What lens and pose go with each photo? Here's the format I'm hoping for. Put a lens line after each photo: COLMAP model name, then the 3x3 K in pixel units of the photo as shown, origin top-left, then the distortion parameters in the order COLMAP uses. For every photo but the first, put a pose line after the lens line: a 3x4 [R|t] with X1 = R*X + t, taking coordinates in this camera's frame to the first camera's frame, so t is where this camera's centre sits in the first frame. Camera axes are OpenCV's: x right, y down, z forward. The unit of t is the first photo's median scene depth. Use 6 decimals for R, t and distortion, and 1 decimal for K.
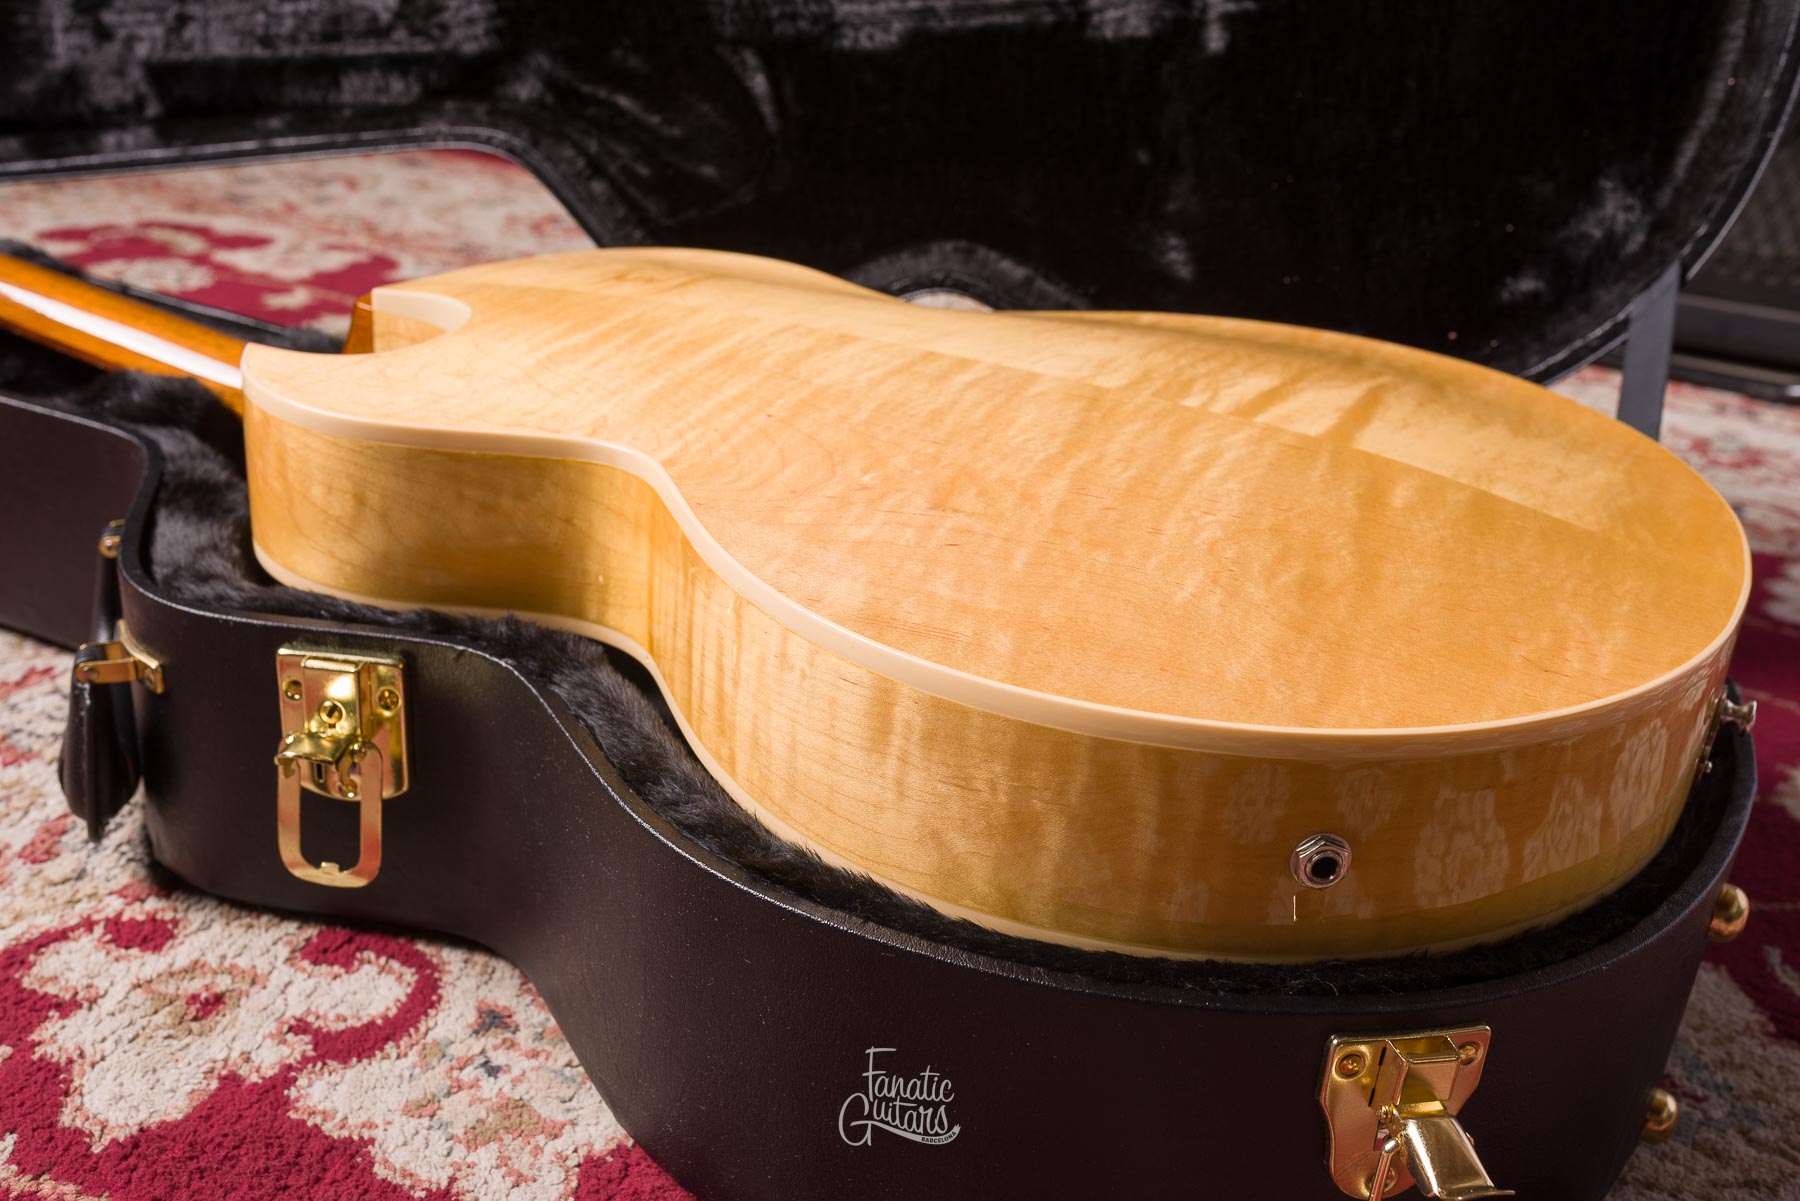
lens RADIAL K [[1760.6, 0, 900.0], [0, 1760.6, 600.5], [0, 0, 1]] dist [0.000599, -0.000742]
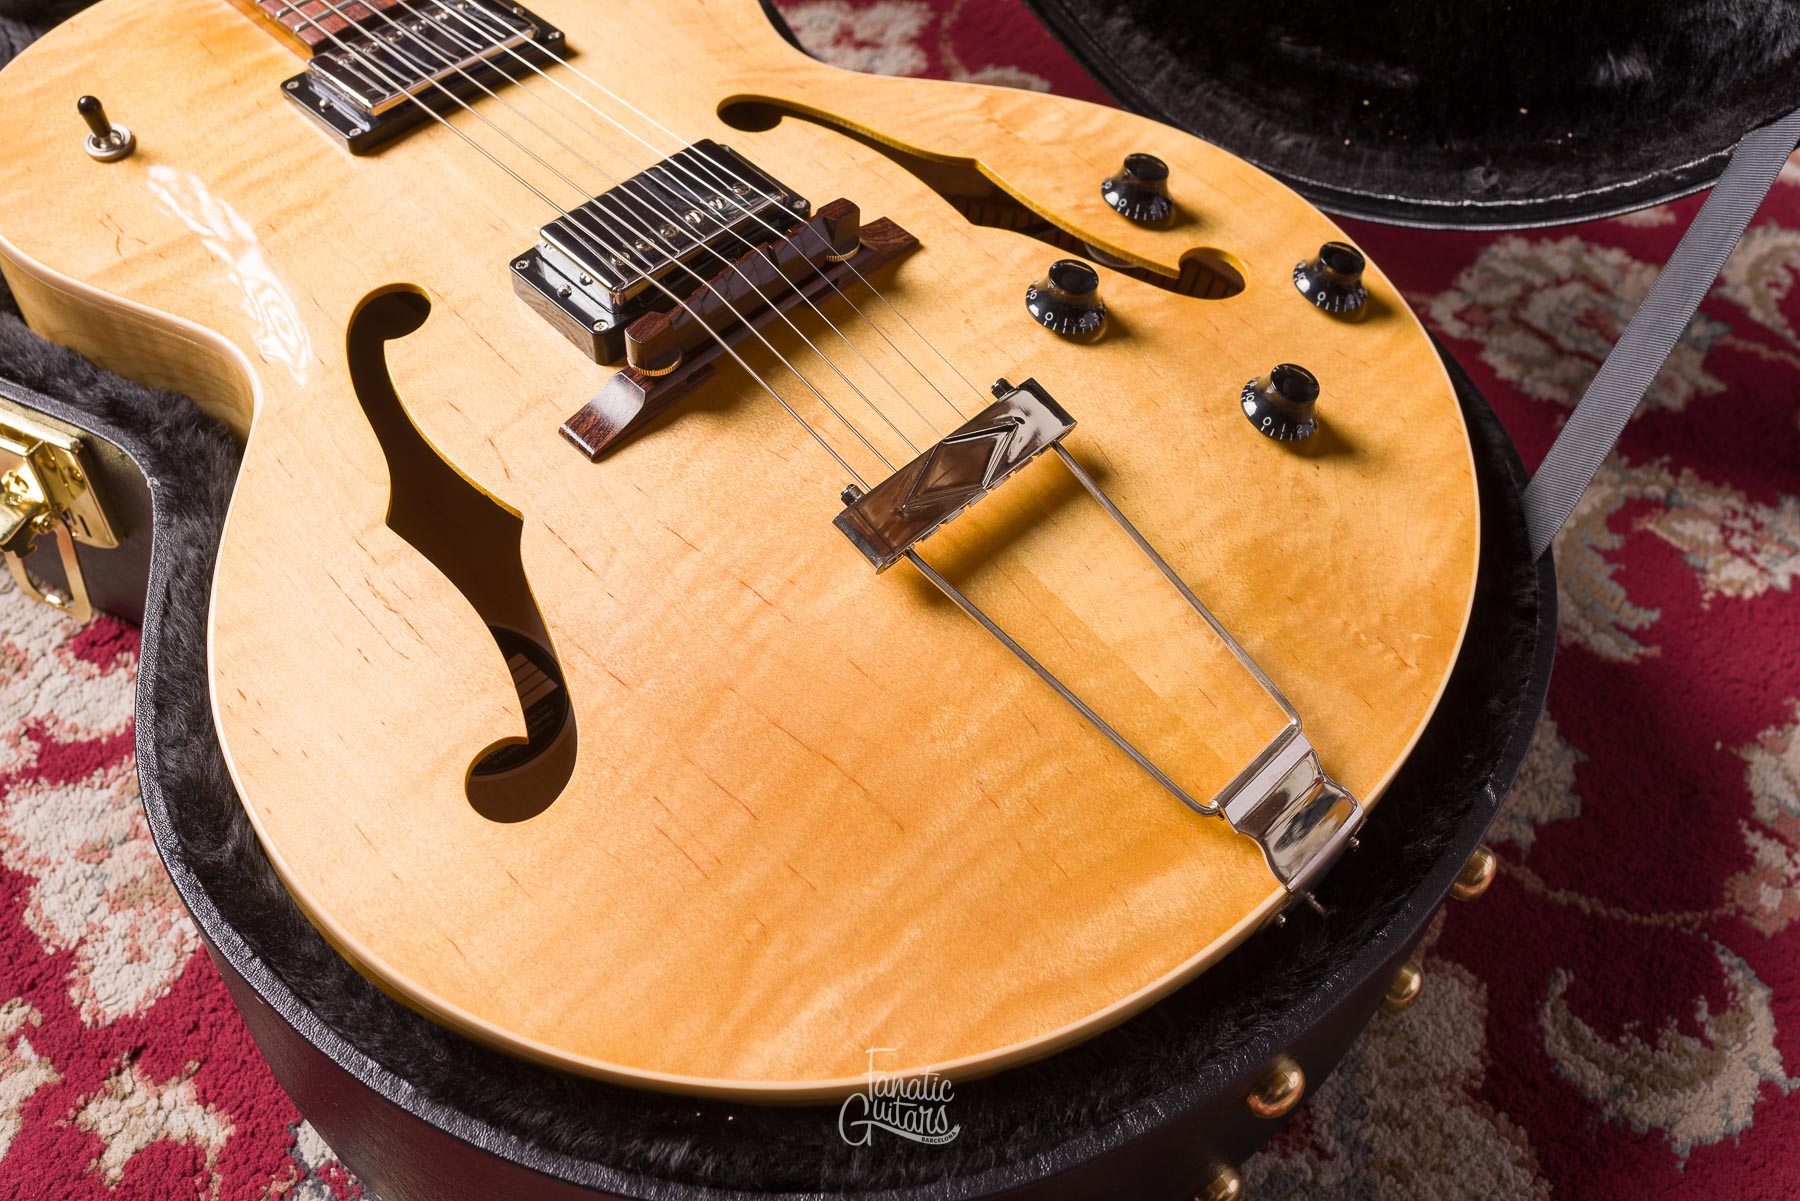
lens RADIAL K [[1754.2, 0, 900.0], [0, 1754.2, 600.5], [0, 0, 1]] dist [-0.003872, 0.007084]
pose [[0.945982, 0.236489, -0.221790, 0.384165], [-0.117203, 0.887249, 0.446153, -0.373552], [0.302293, -0.396058, 0.867039, 0.245102]]
